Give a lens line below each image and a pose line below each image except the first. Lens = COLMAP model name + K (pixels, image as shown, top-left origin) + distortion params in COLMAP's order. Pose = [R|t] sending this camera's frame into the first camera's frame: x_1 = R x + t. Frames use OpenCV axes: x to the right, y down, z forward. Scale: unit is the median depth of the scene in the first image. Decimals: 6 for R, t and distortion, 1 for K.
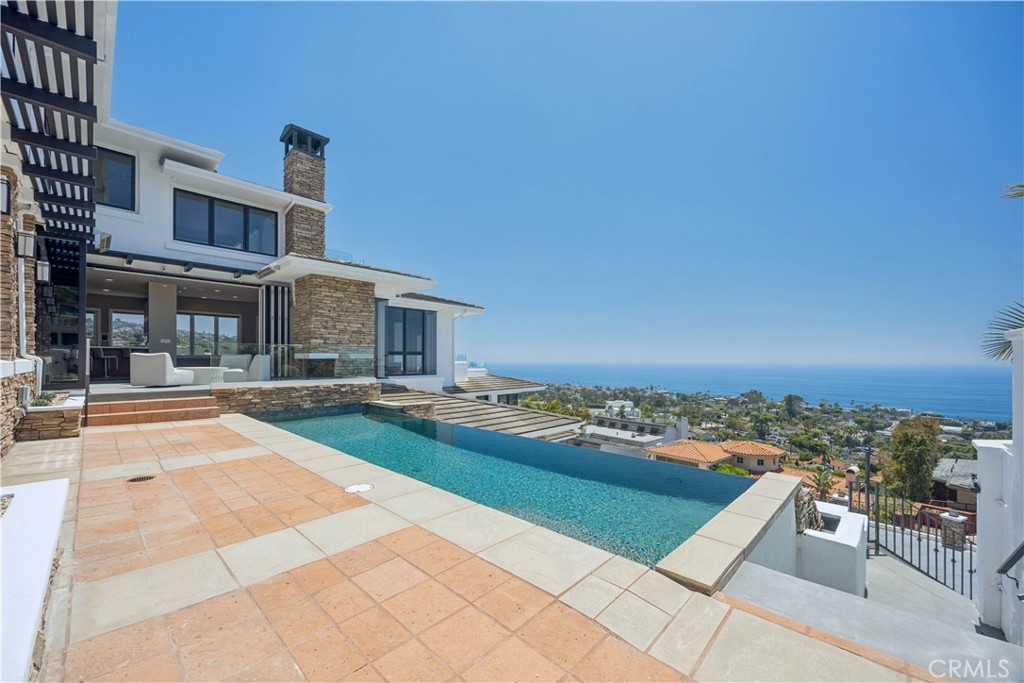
lens RADIAL K [[395.2, 0, 505.2], [0, 395.2, 360.1], [0, 0, 1]] dist [-0.006940, 0.000800]
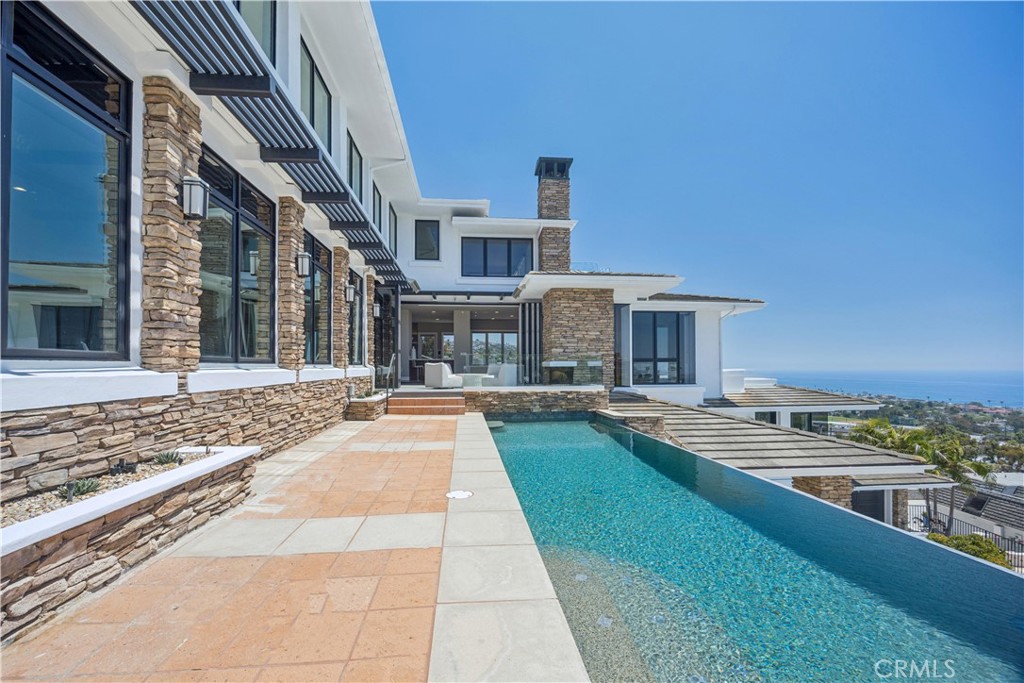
lens RADIAL K [[395.2, 0, 505.1], [0, 395.2, 362.9], [0, 0, 1]] dist [-0.006940, 0.000800]
pose [[0.752542, -0.012273, -0.658430, 0.120617], [0.003708, 0.999889, -0.014399, 0.001514], [0.658534, 0.008394, 0.752505, 0.100267]]
